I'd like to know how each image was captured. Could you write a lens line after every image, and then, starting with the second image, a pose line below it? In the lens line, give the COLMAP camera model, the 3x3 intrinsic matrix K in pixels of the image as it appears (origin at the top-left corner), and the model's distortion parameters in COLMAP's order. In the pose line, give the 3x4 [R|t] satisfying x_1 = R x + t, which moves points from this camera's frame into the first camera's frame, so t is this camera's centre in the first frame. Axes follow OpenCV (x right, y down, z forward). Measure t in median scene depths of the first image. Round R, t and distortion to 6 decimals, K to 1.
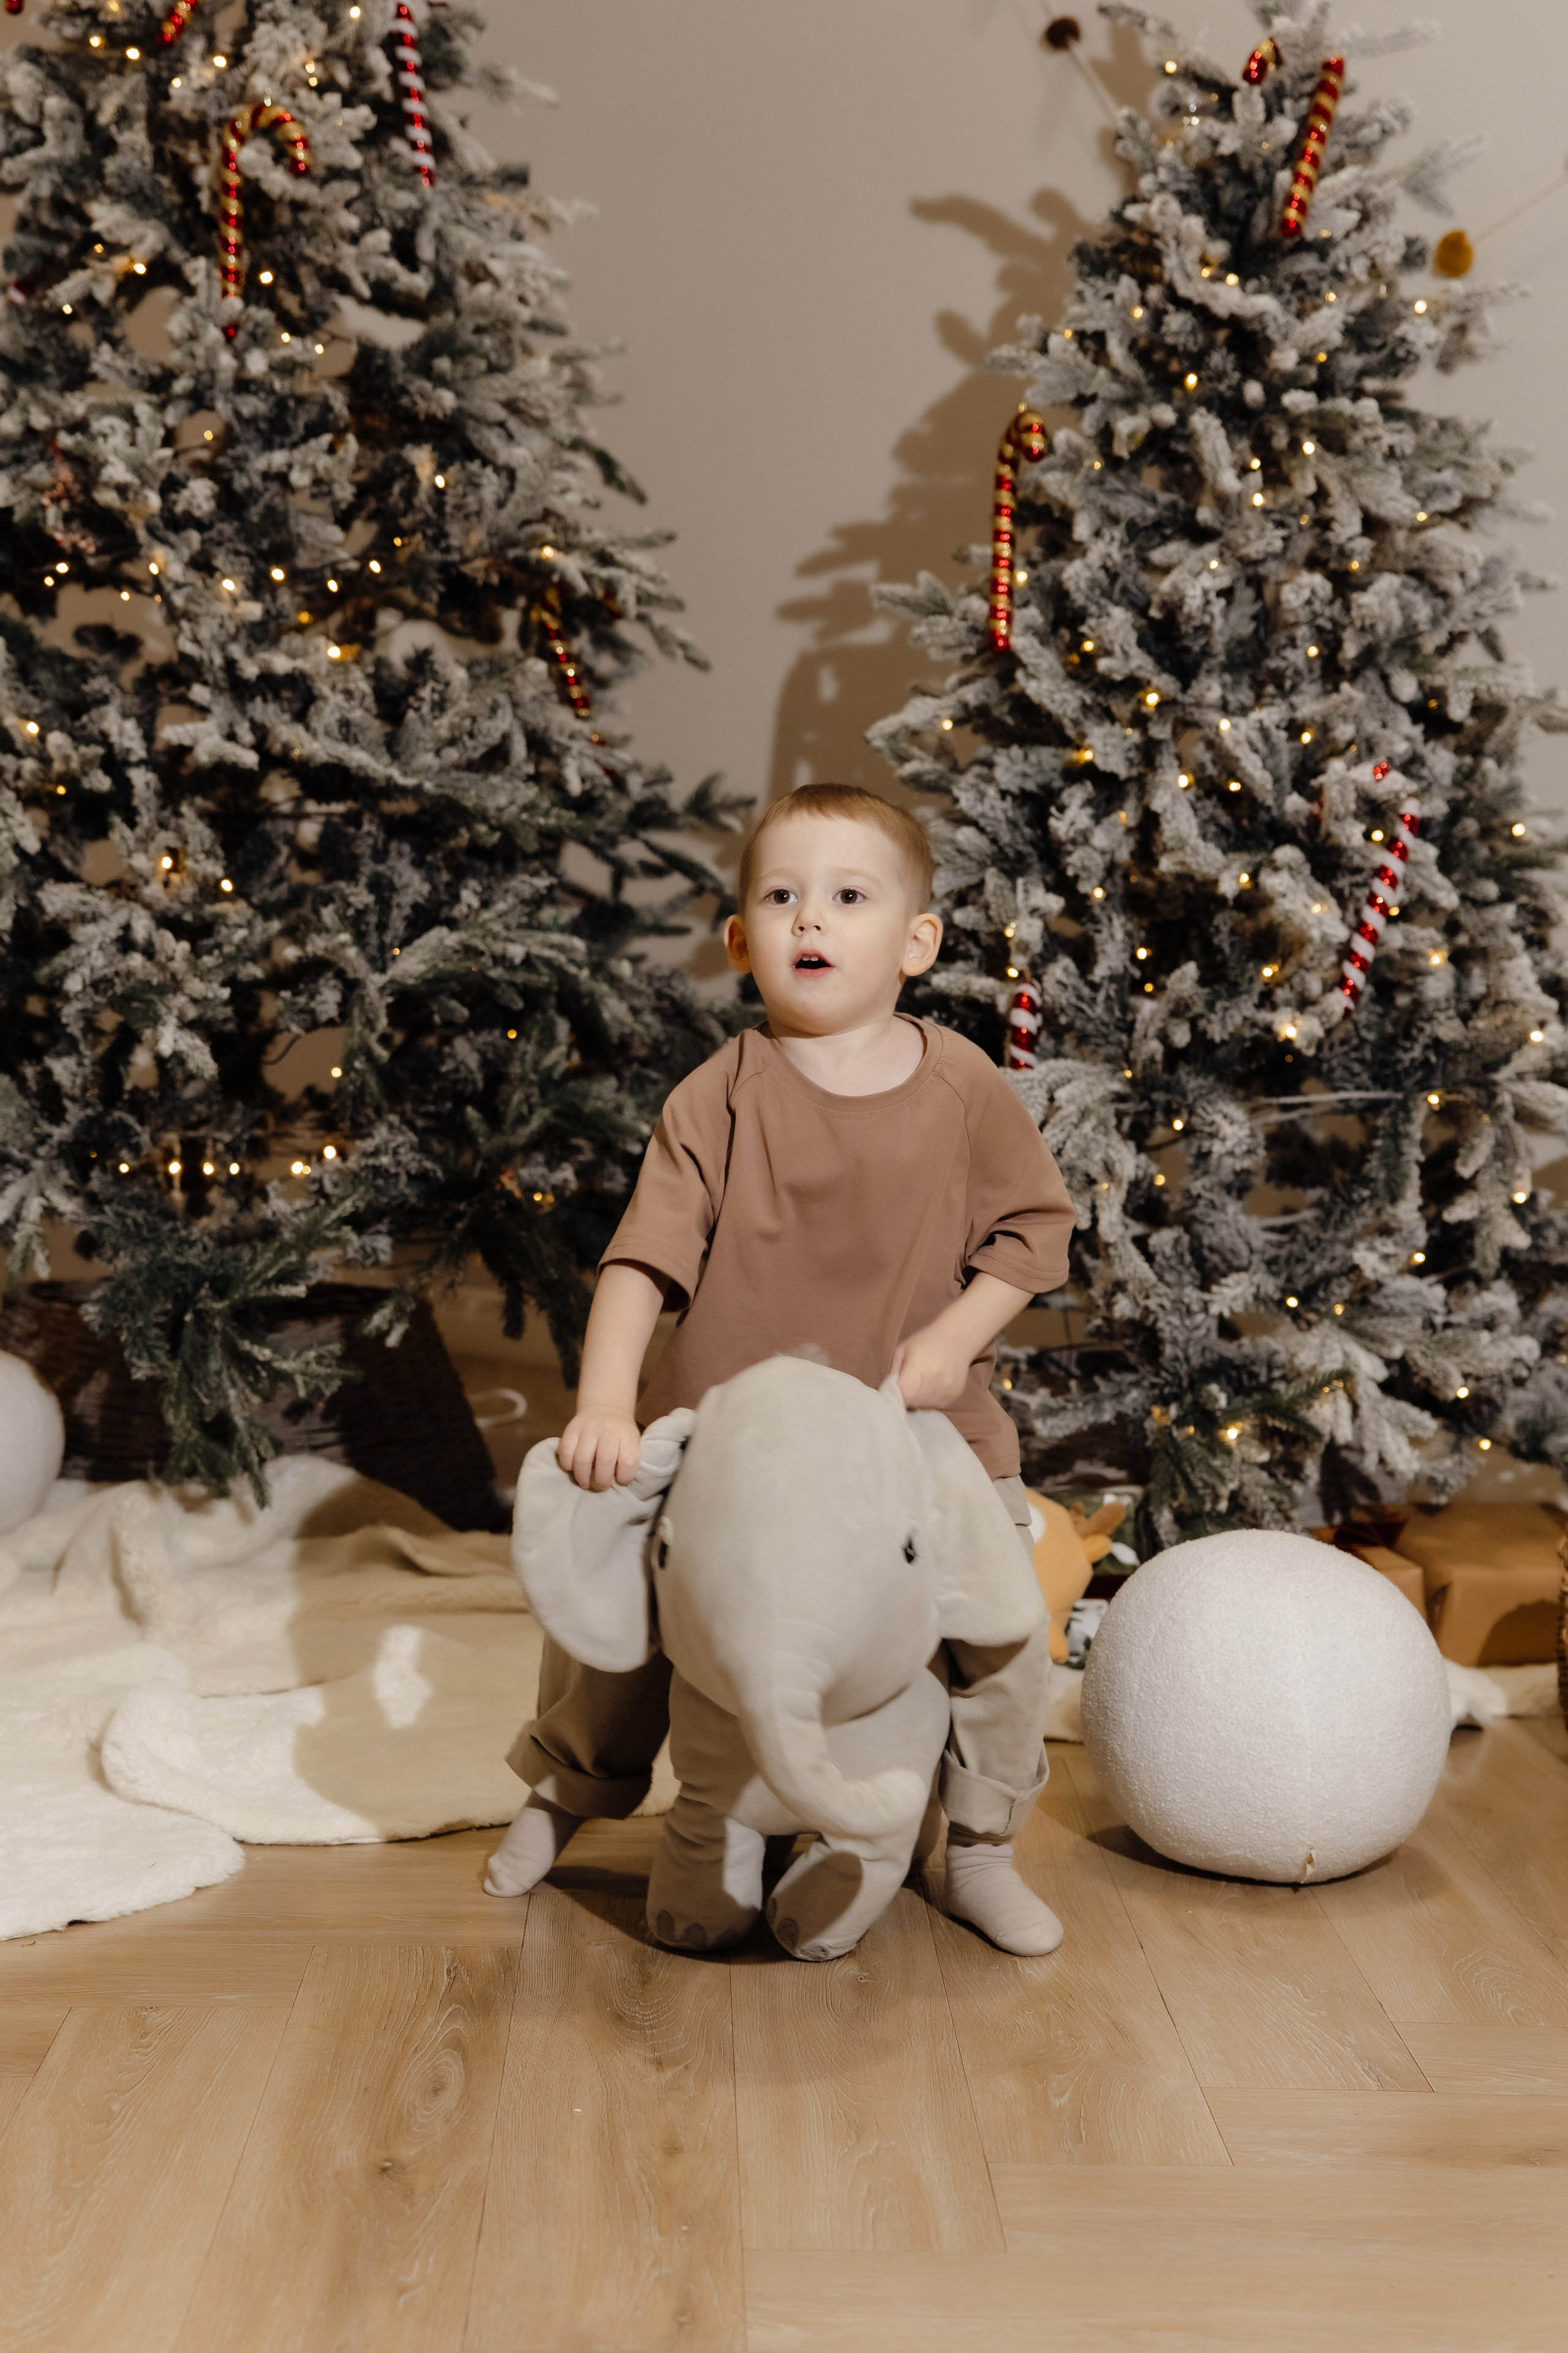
lens RADIAL K [[3782.2, 0, 734.3], [0, 3782.2, 1275.1], [0, 0, 1]] dist [0.090975, 0.091032]
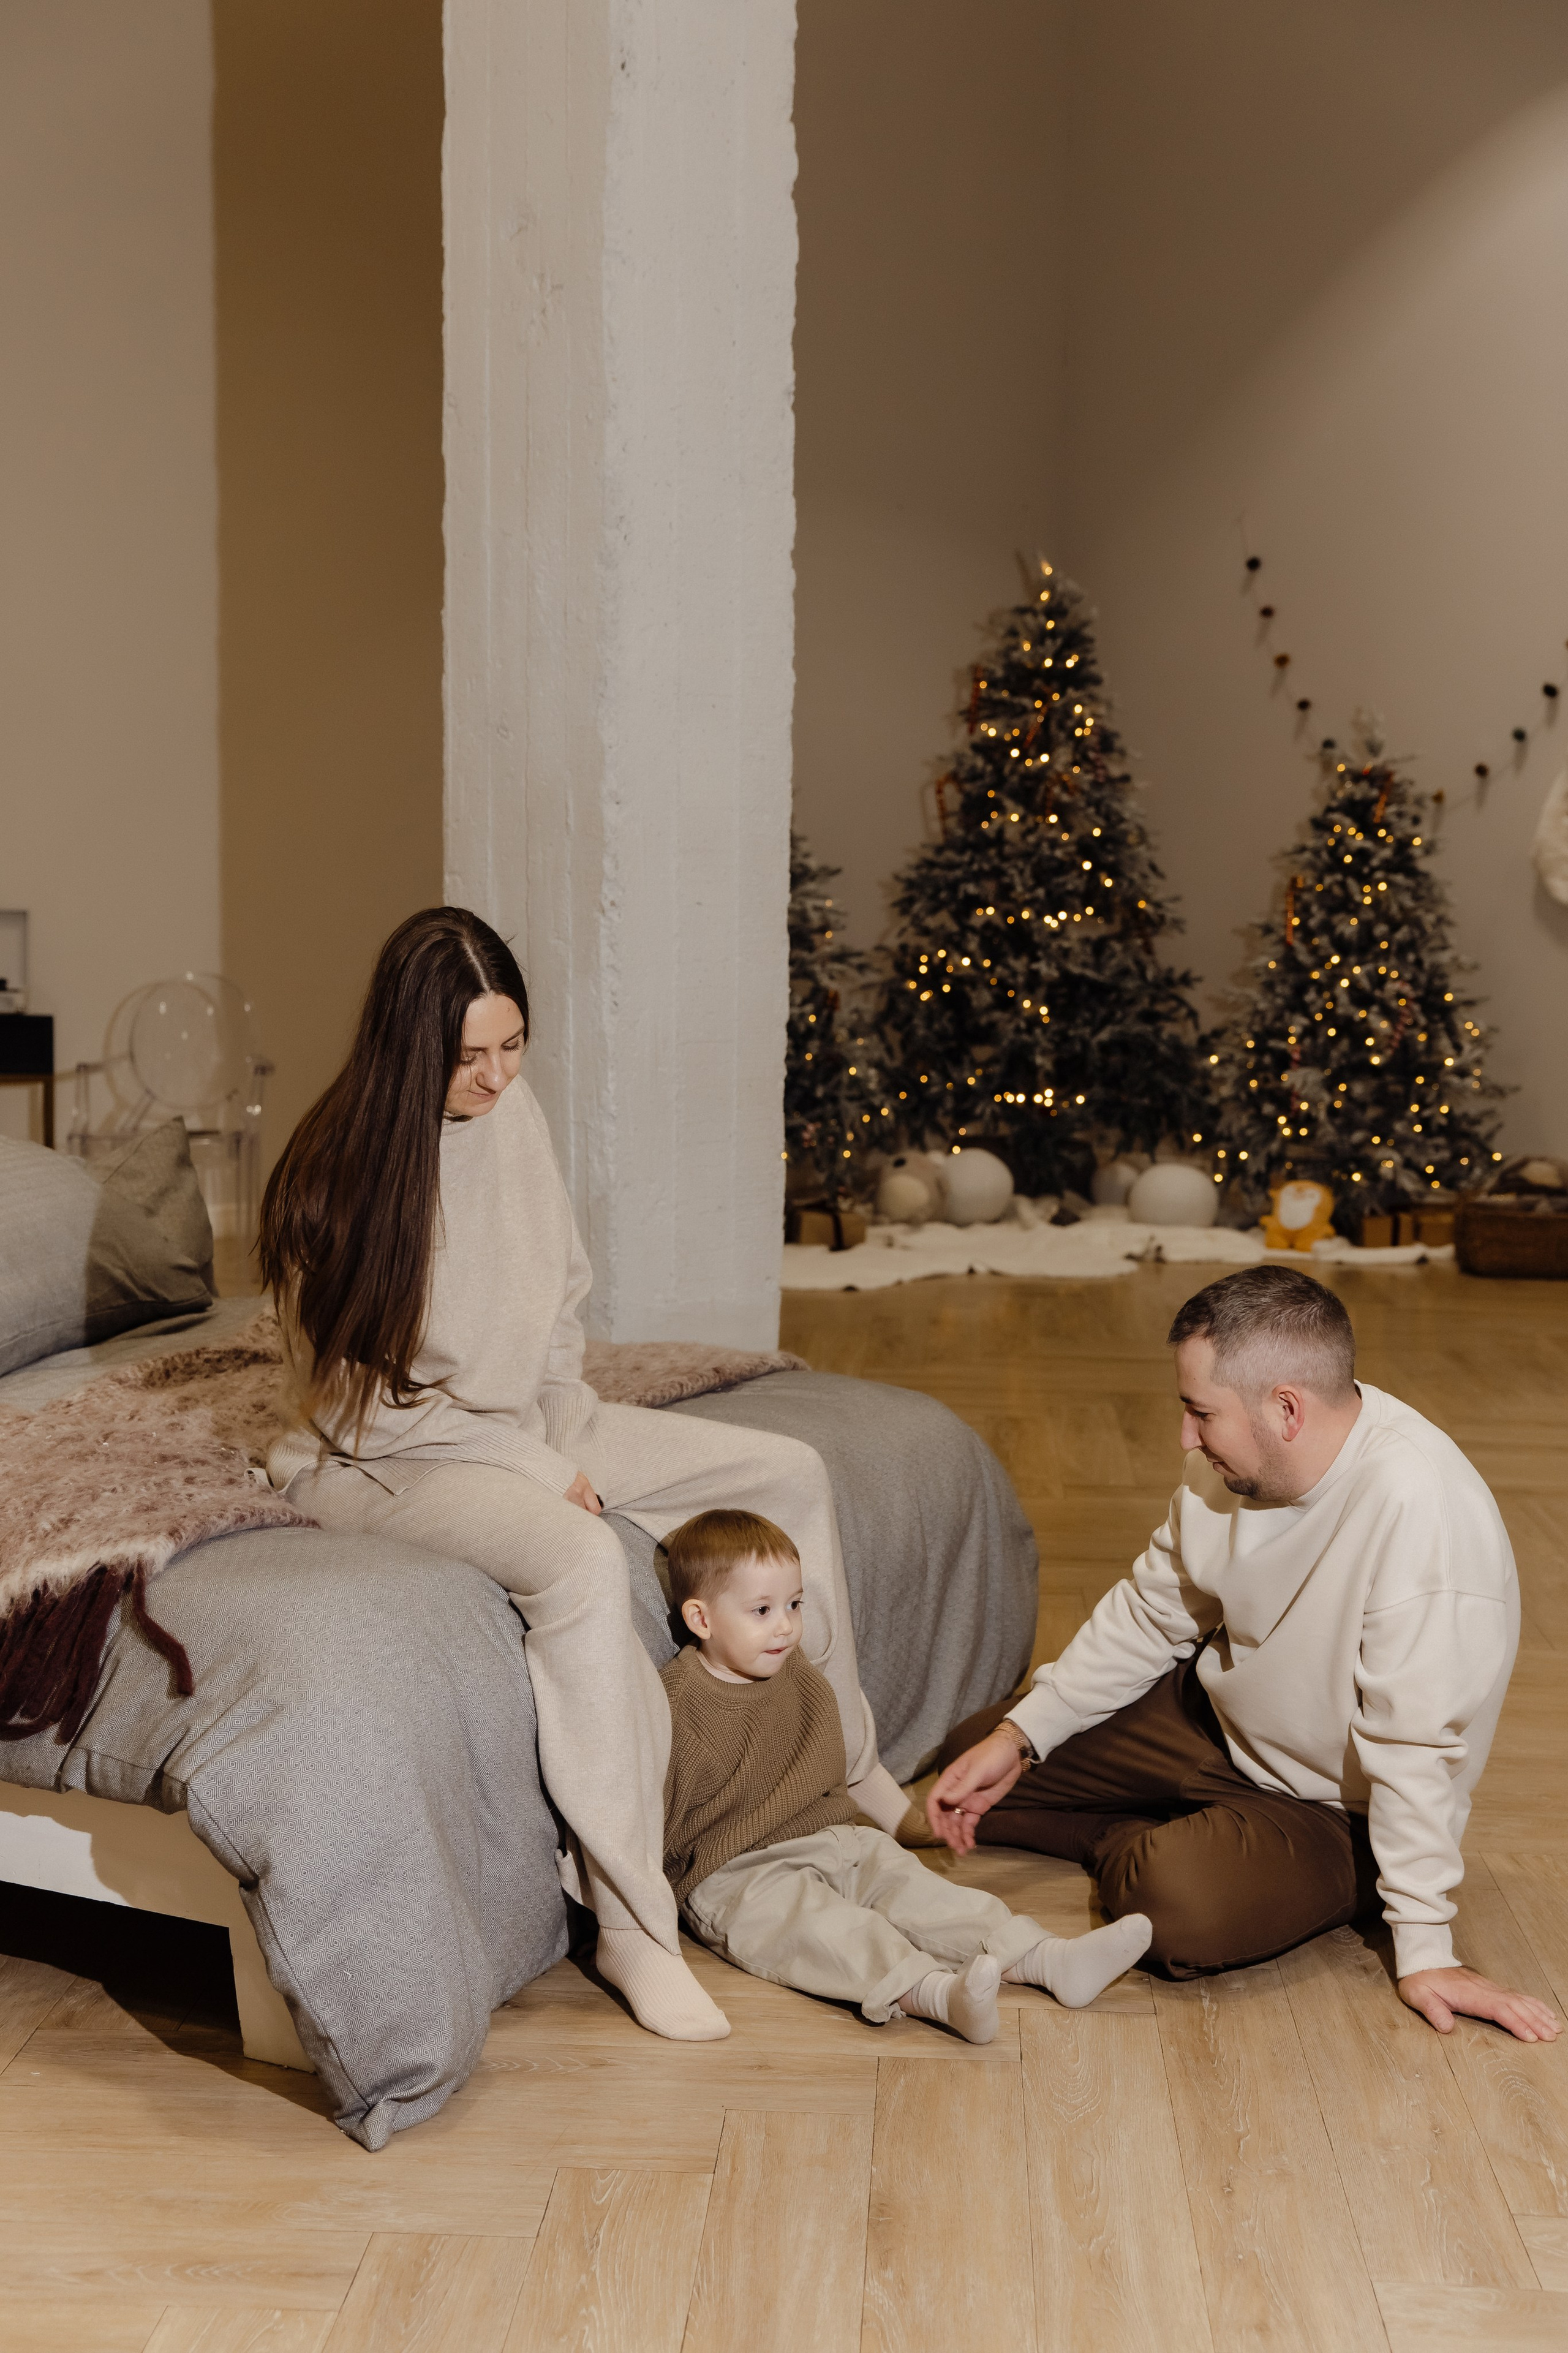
lens RADIAL K [[2989.1, 0, 738.4], [0, 2989.1, 1177.3], [0, 0, 1]] dist [0.042163, 0.157072]
pose [[0.996043, 0.009126, -0.088397, -0.174180], [-0.009519, 0.999947, -0.004031, 0.054285], [0.088356, 0.004856, 0.996077, -1.633481]]
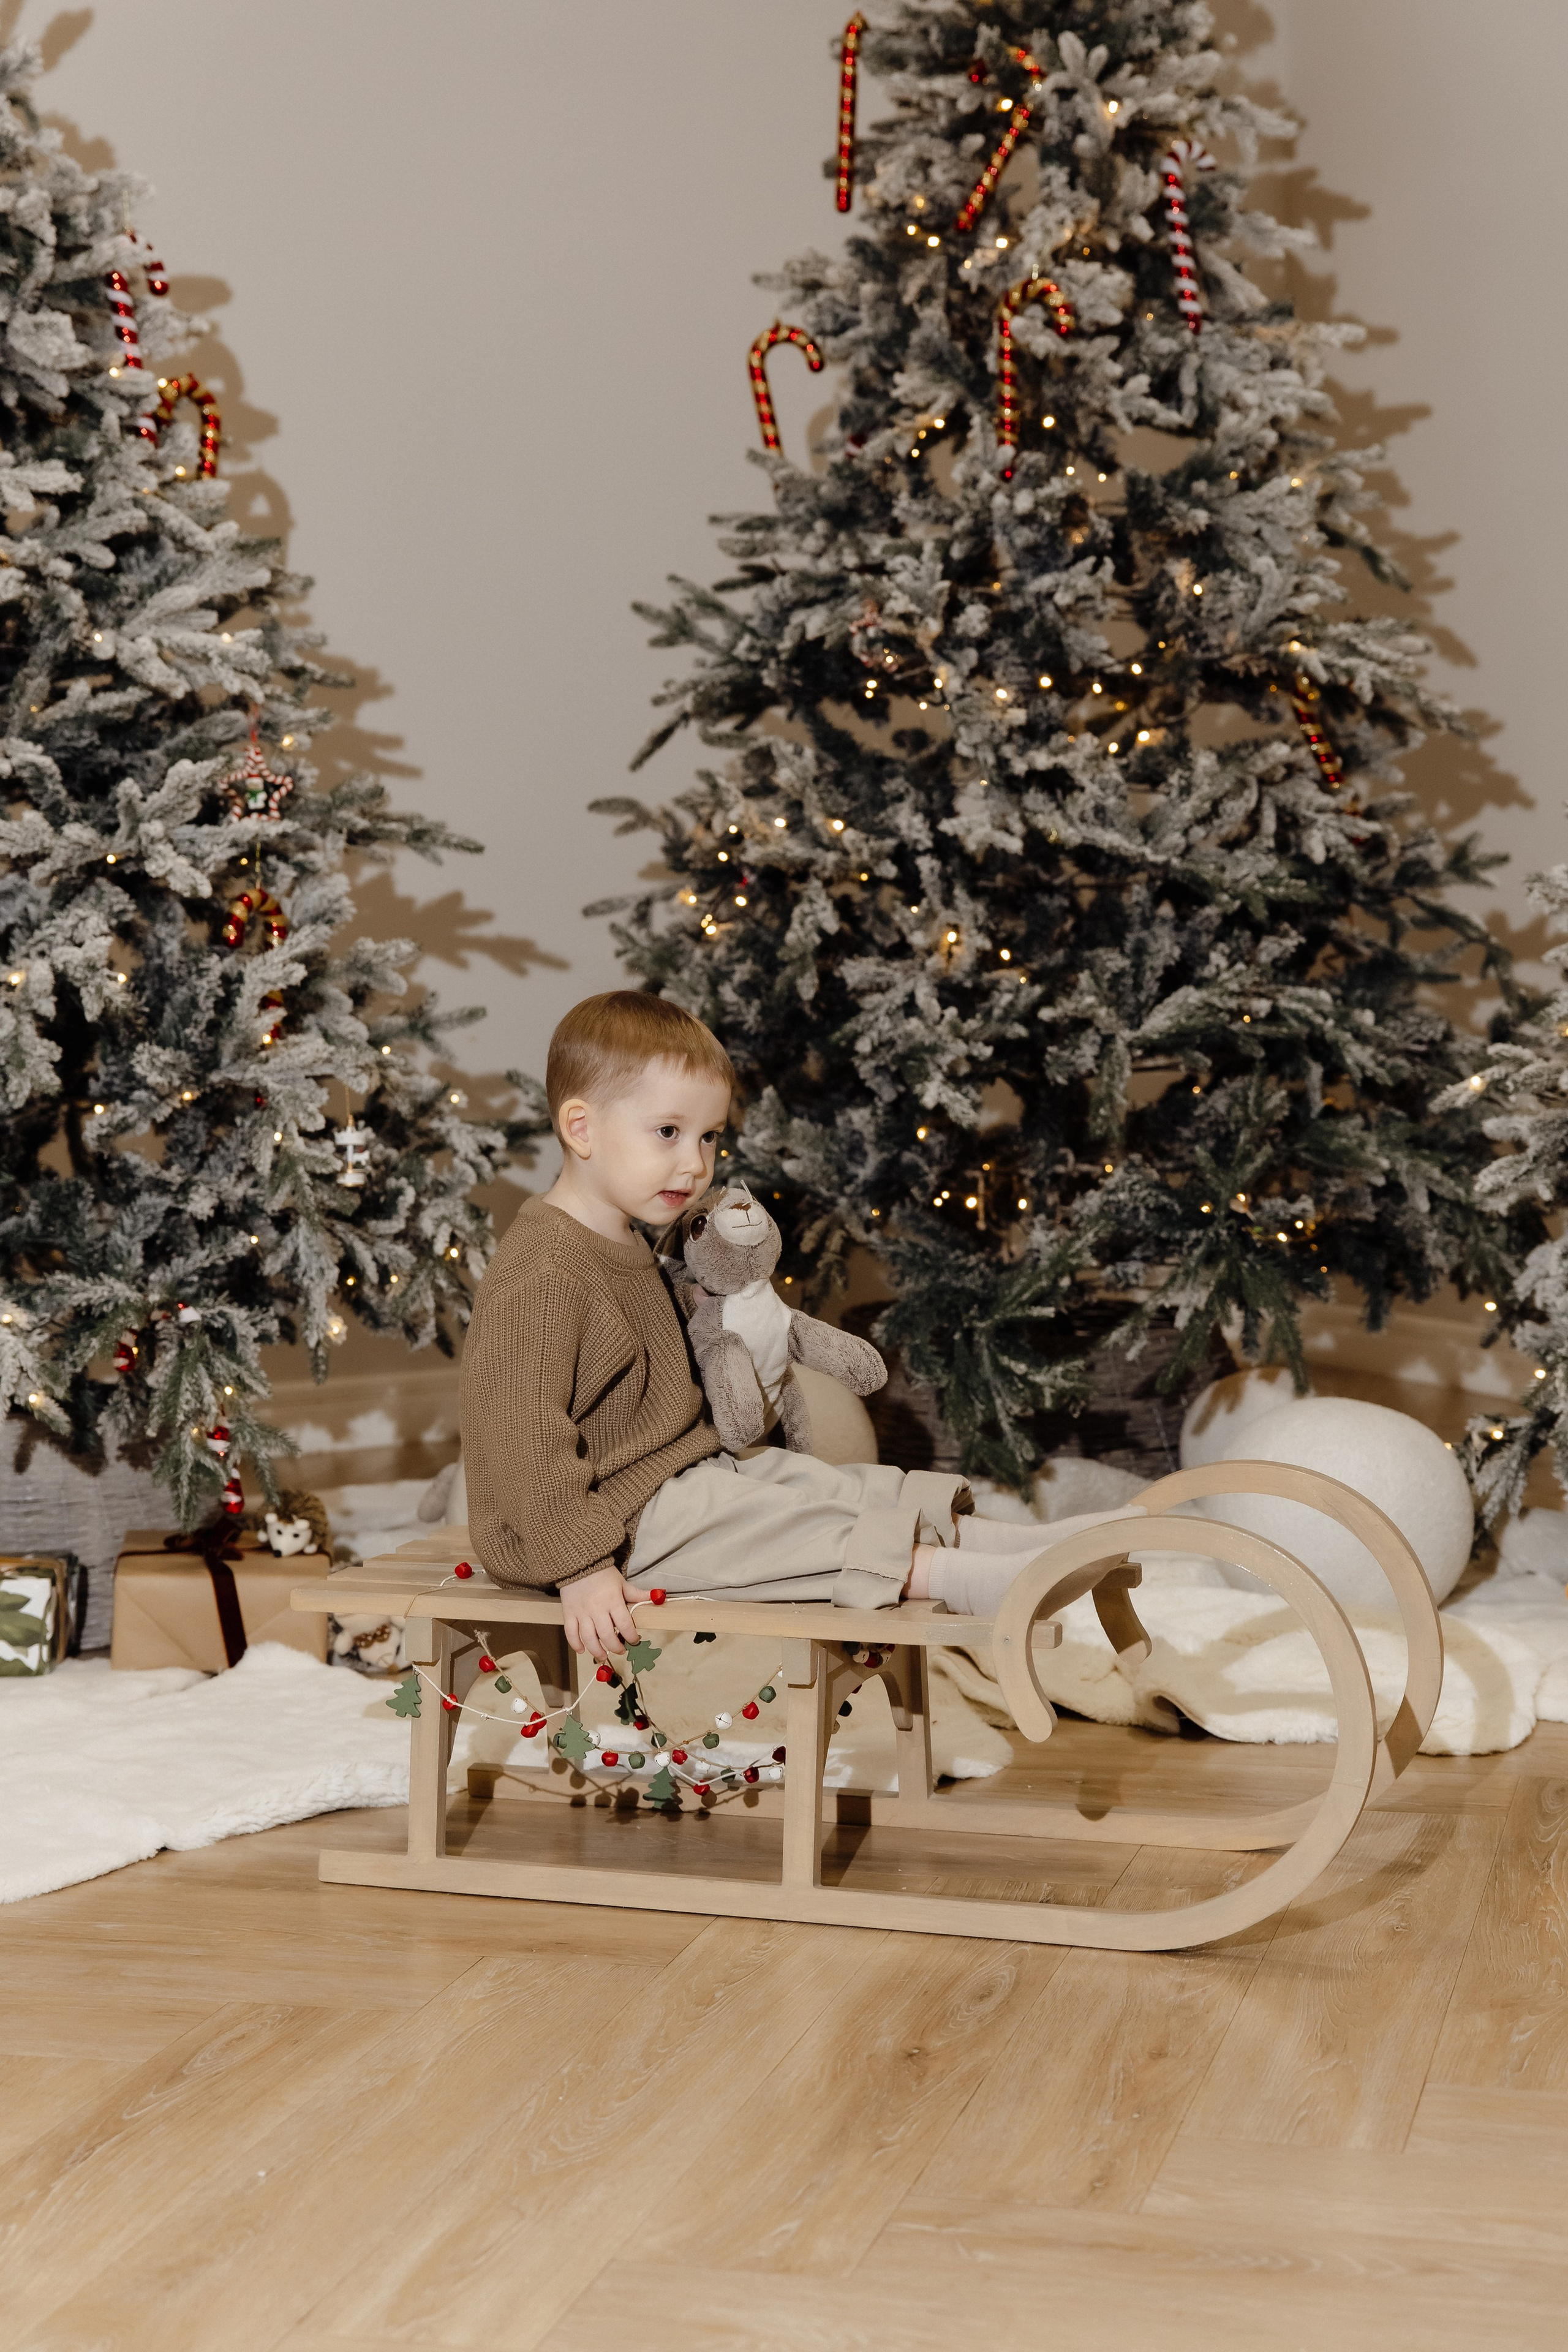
lens RADIAL K [[3697.0, 0, 796.0], [0, 3697.0, 1128.7], [0, 0, 1]] dist [0.119559, -0.036128]
pose [[0.961933, -0.013945, -0.272928, 0.113469], [0.002643, 0.999125, -0.041733, -0.004589], [0.273272, 0.039423, 0.961129, -0.086327]]
